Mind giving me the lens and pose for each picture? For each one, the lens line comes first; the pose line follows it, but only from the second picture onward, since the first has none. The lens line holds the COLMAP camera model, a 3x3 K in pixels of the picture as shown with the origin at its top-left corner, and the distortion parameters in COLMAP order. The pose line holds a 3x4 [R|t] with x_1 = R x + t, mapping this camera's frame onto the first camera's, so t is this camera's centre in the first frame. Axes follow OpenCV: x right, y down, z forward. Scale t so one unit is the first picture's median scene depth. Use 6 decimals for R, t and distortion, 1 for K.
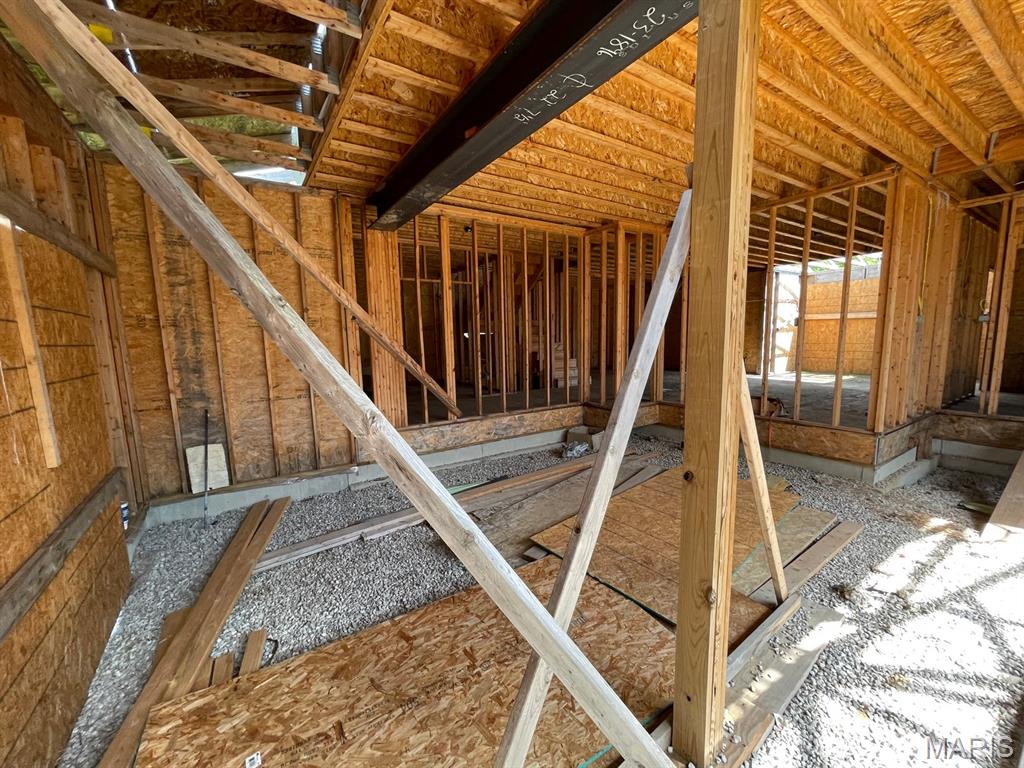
lens RADIAL K [[408.9, 0, 512.0], [0, 408.9, 387.0], [0, 0, 1]] dist [0.010769, -0.005011]
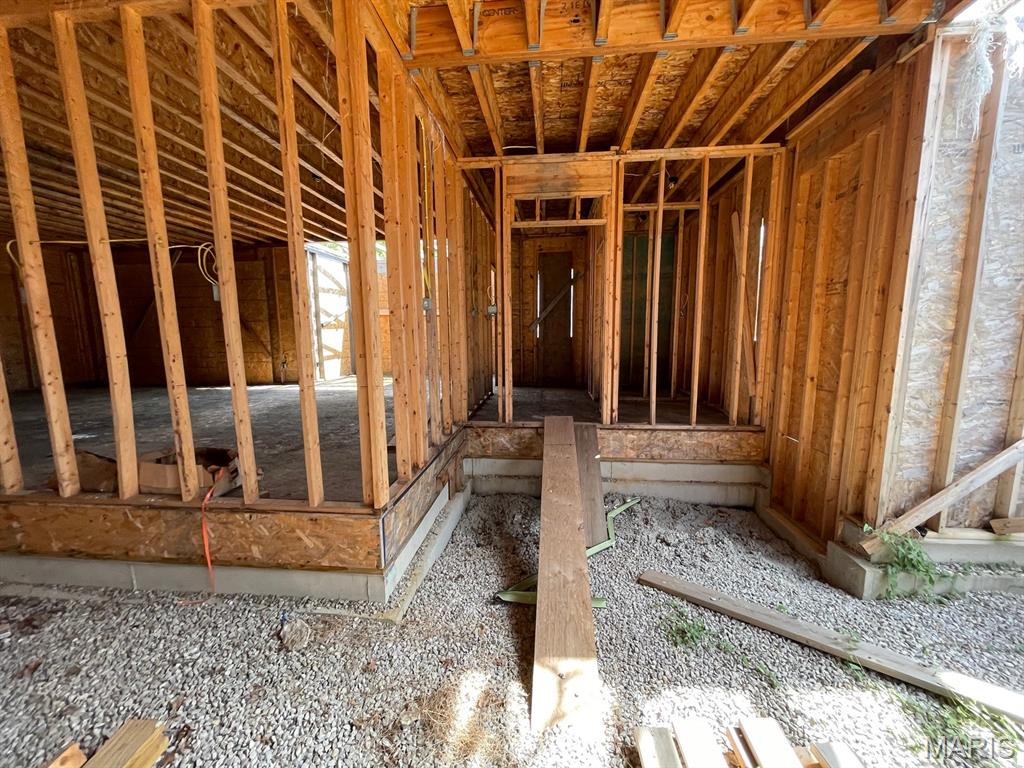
lens RADIAL K [[408.9, 0, 512.0], [0, 408.9, 387.0], [0, 0, 1]] dist [0.010769, -0.005011]
pose [[0.622990, -0.091636, 0.776844, 0.533528], [0.093328, 0.994728, 0.042493, -0.043152], [-0.776643, 0.046029, 0.628258, 0.472284]]
